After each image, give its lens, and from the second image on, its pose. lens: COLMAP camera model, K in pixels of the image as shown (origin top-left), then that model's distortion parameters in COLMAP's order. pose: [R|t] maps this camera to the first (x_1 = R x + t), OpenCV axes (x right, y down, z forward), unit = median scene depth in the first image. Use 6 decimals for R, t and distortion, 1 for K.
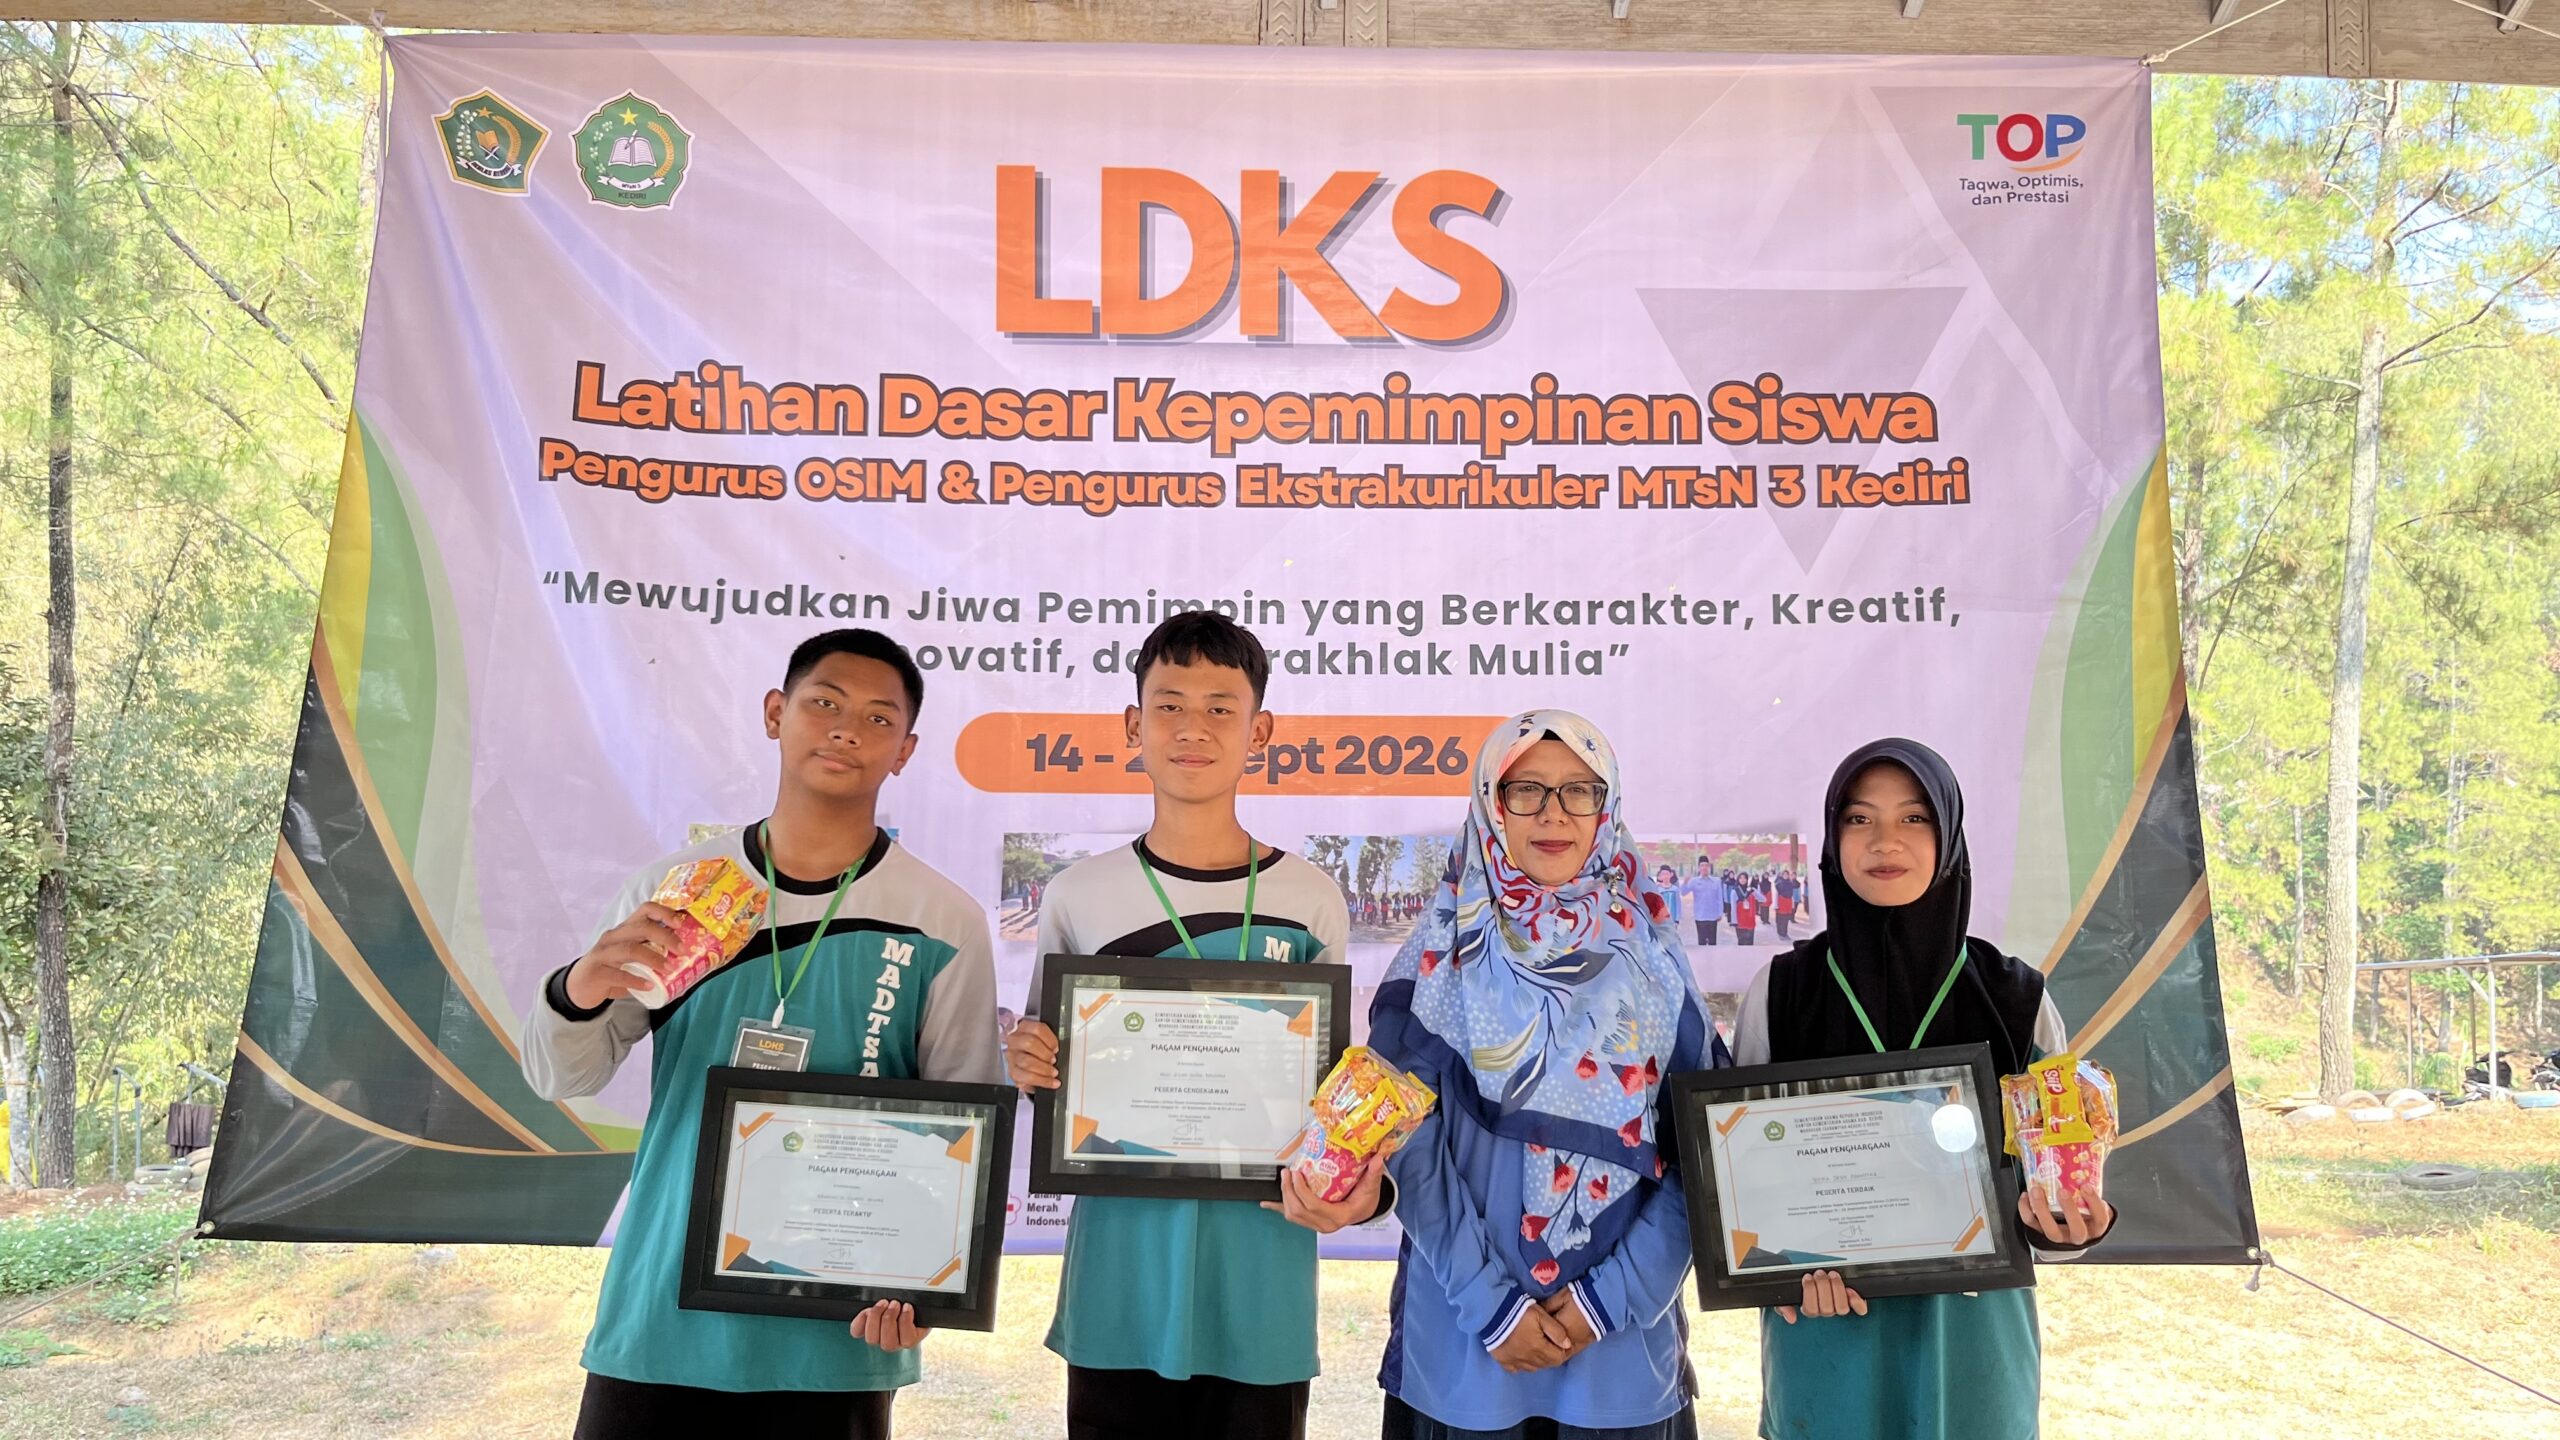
lens RADIAL K [[2017.2, 0, 1262.0], [0, 2017.2, 730.5], [0, 0, 1]] dist [0.090421, -0.133148]
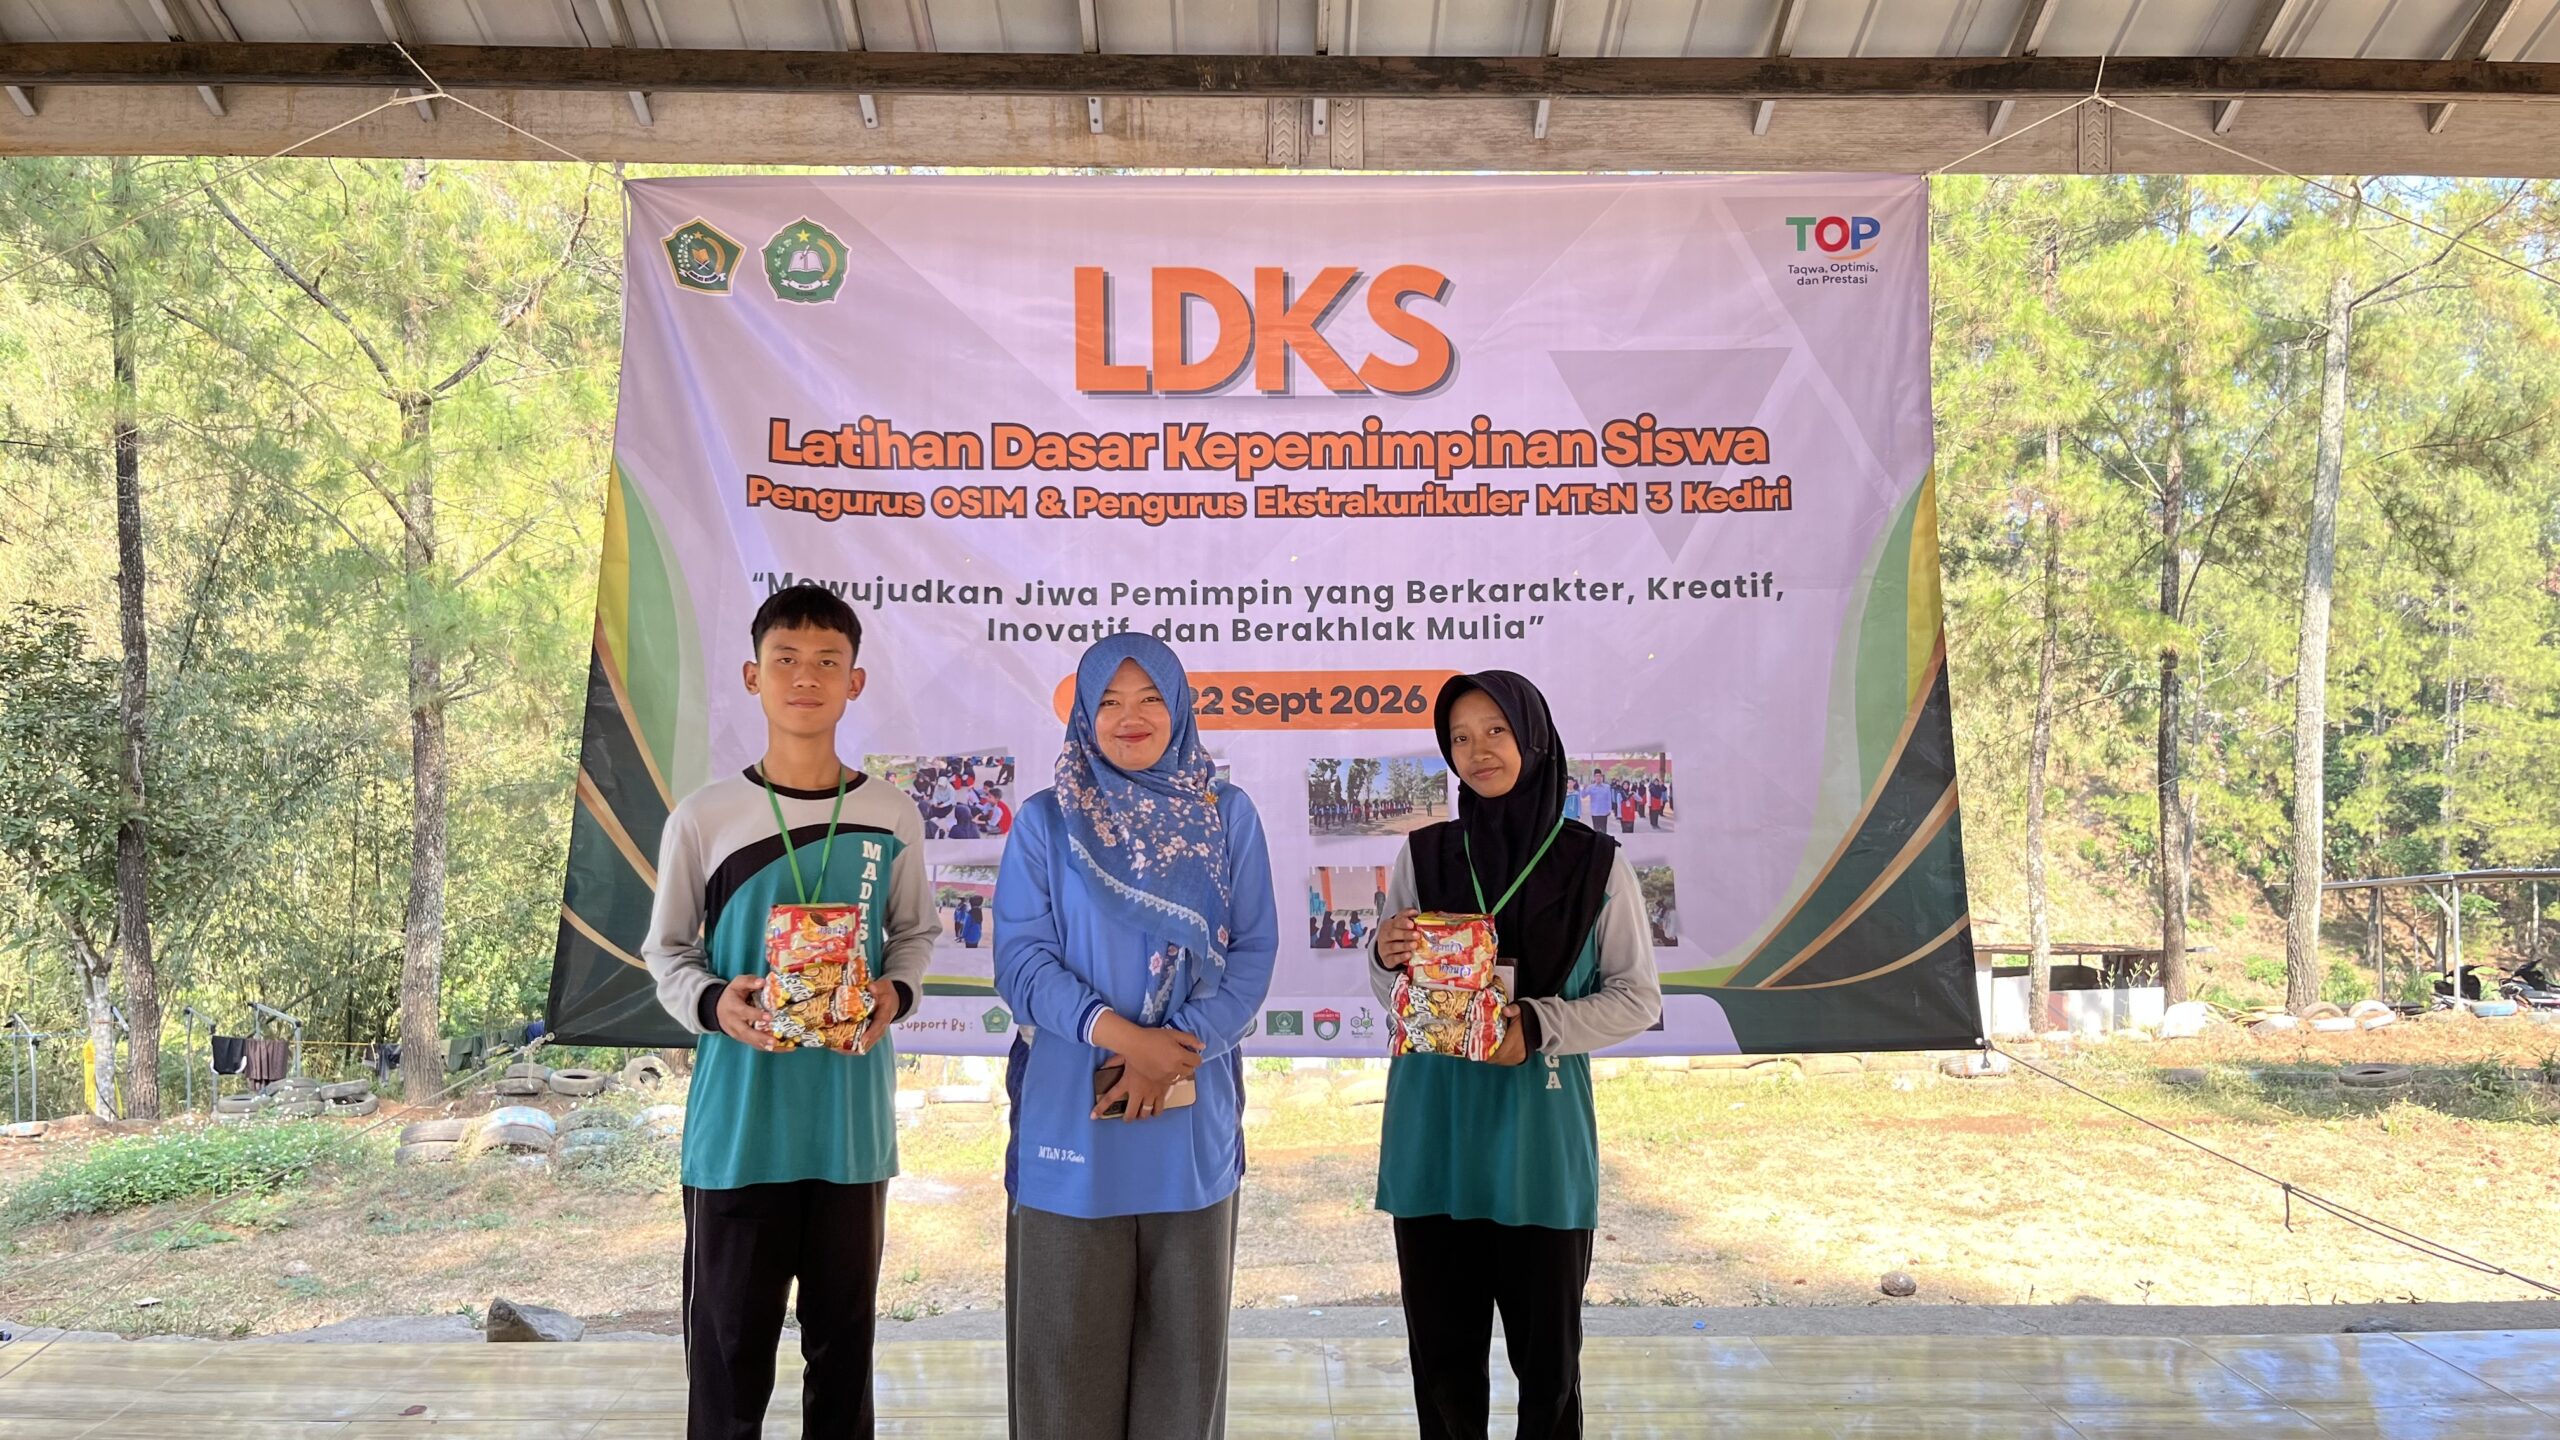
lens RADIAL K [[2017.2, 0, 1285.4], [0, 2017.2, 737.5], [0, 0, 1]] dist [0.090421, -0.133148]
pose [[0.999888, -0.013556, 0.006395, -0.003041], [0.013340, 0.999377, 0.032682, -0.007224], [-0.006834, -0.032593, 0.999445, -0.364206]]
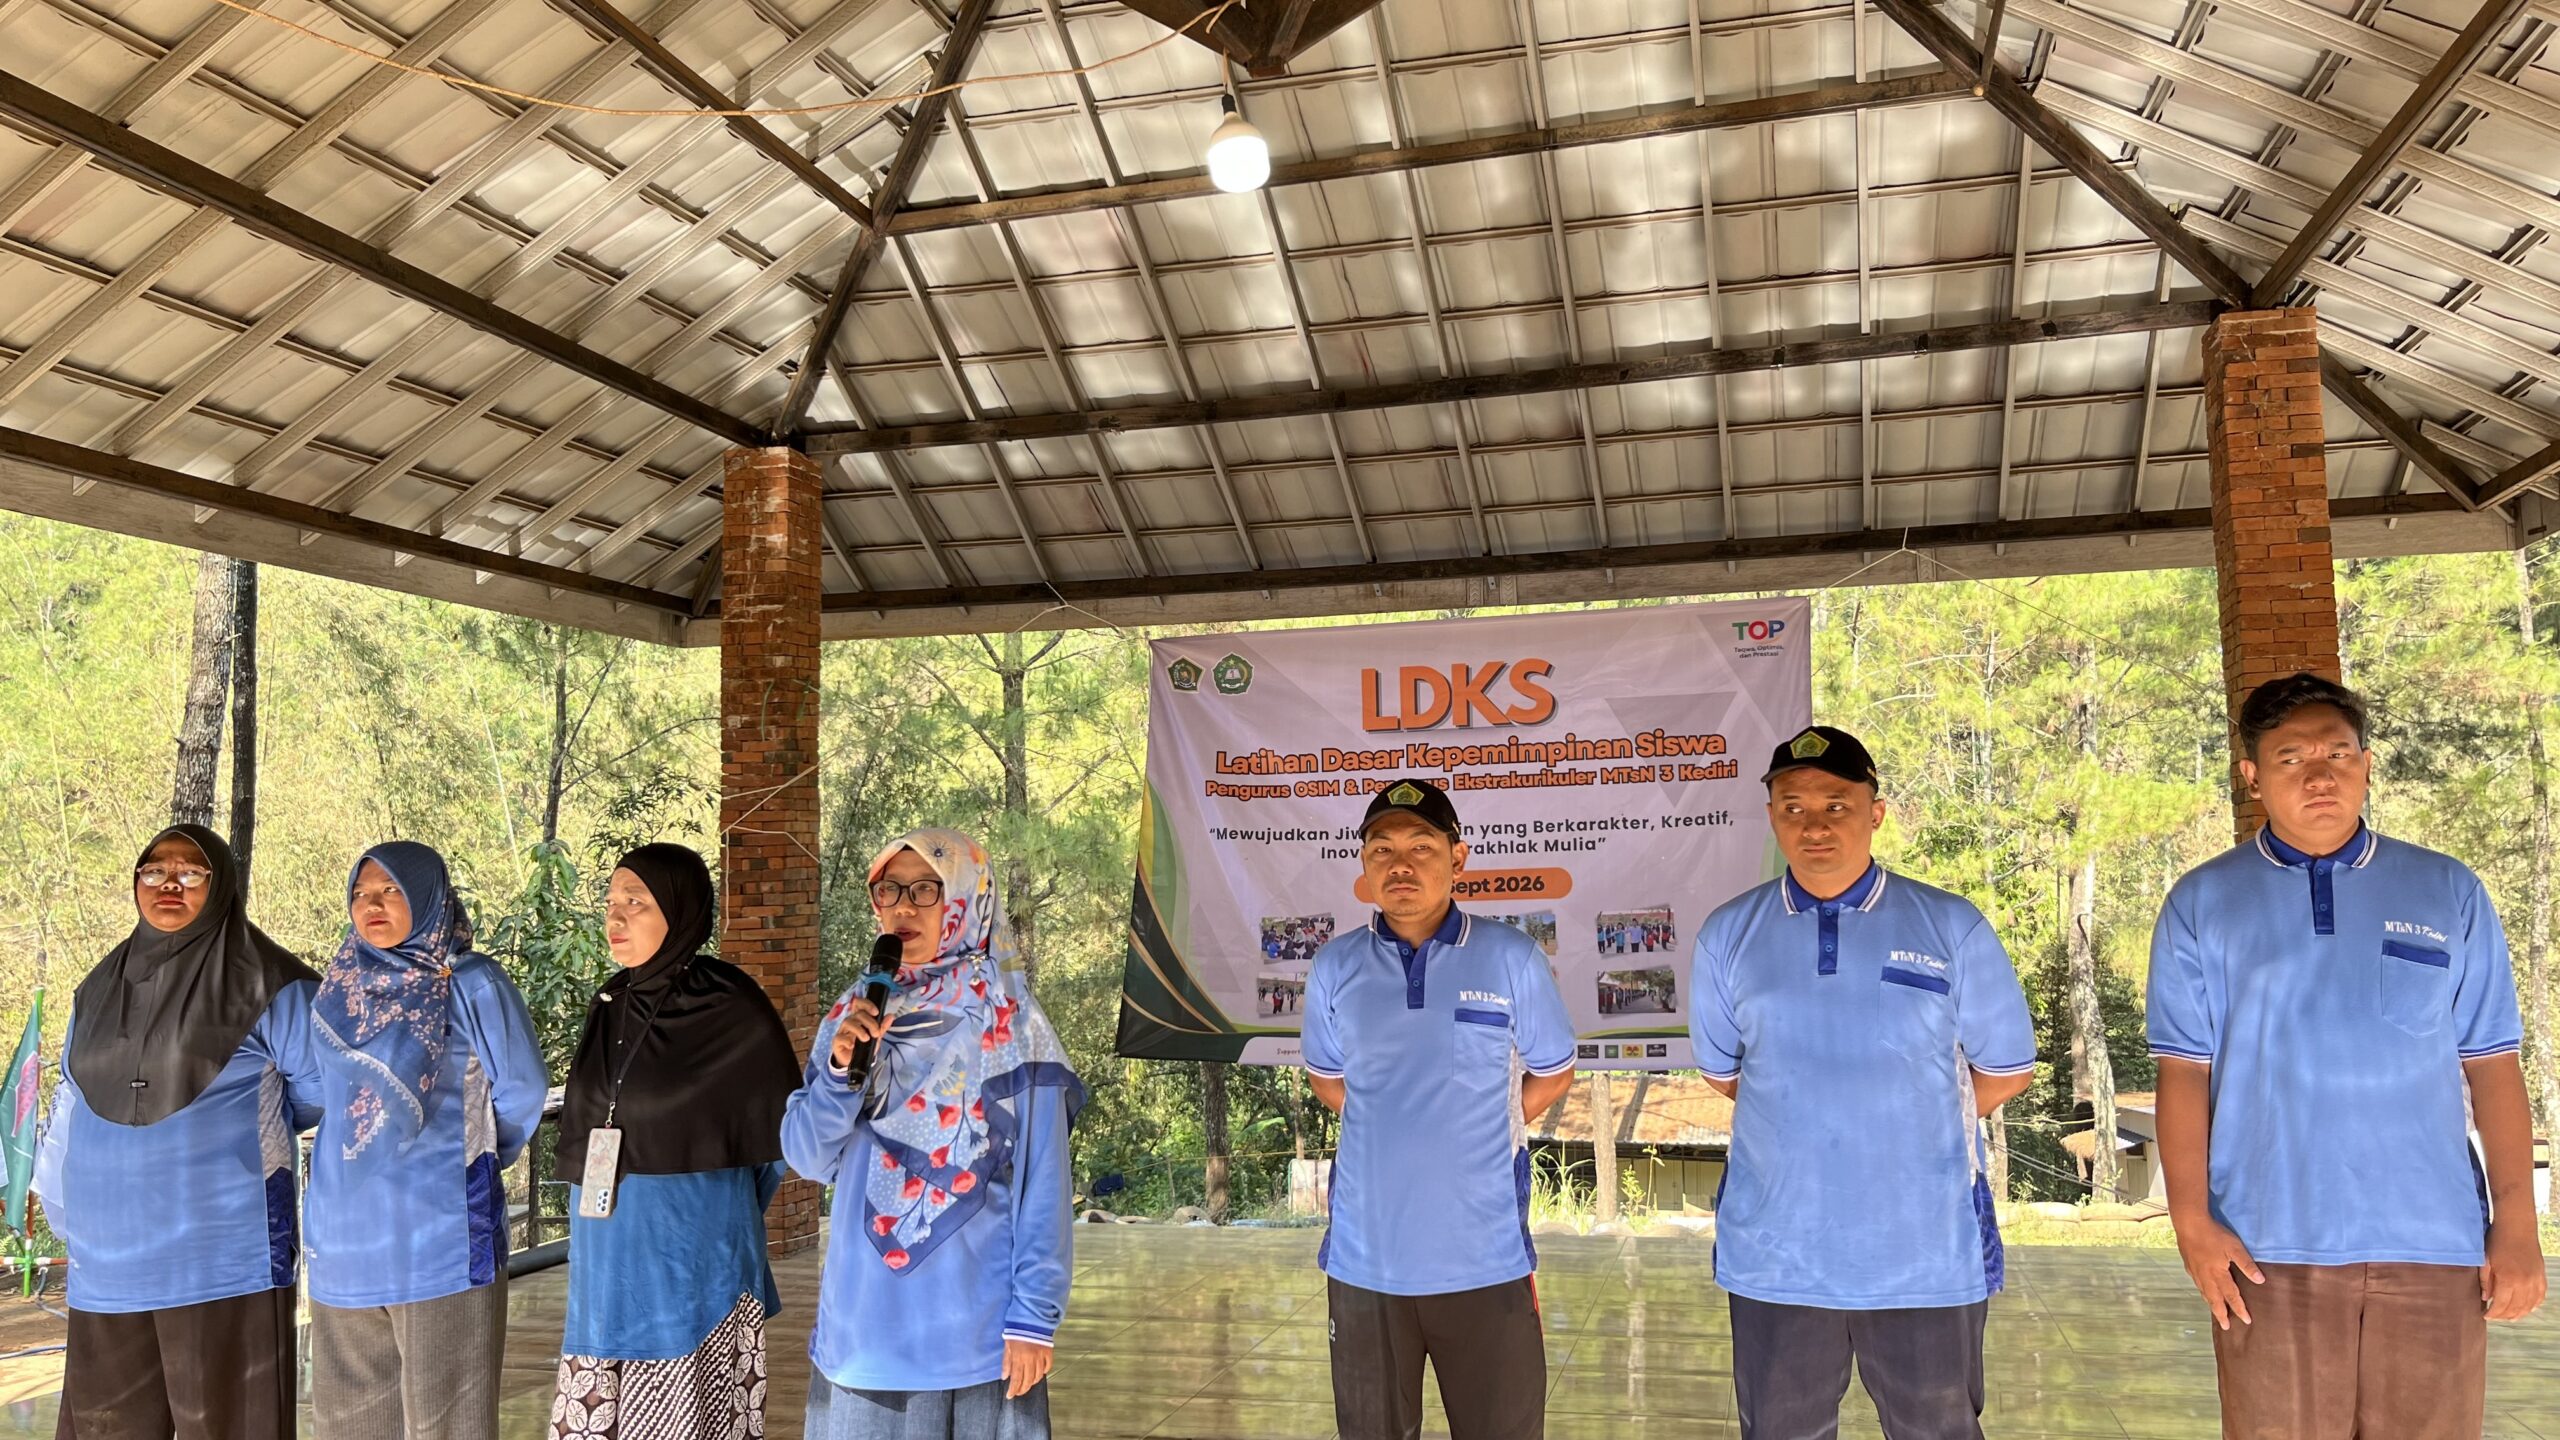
lens RADIAL K [[2017.2, 0, 1278.8], [0, 2017.2, 684.4], [0, 0, 1]] dist [0.090421, -0.133148]
pose [[0.966468, -0.061540, -0.249302, 0.434370], [0.037724, 0.994351, -0.099210, 0.003979], [0.254000, 0.086479, 0.963330, -1.623835]]
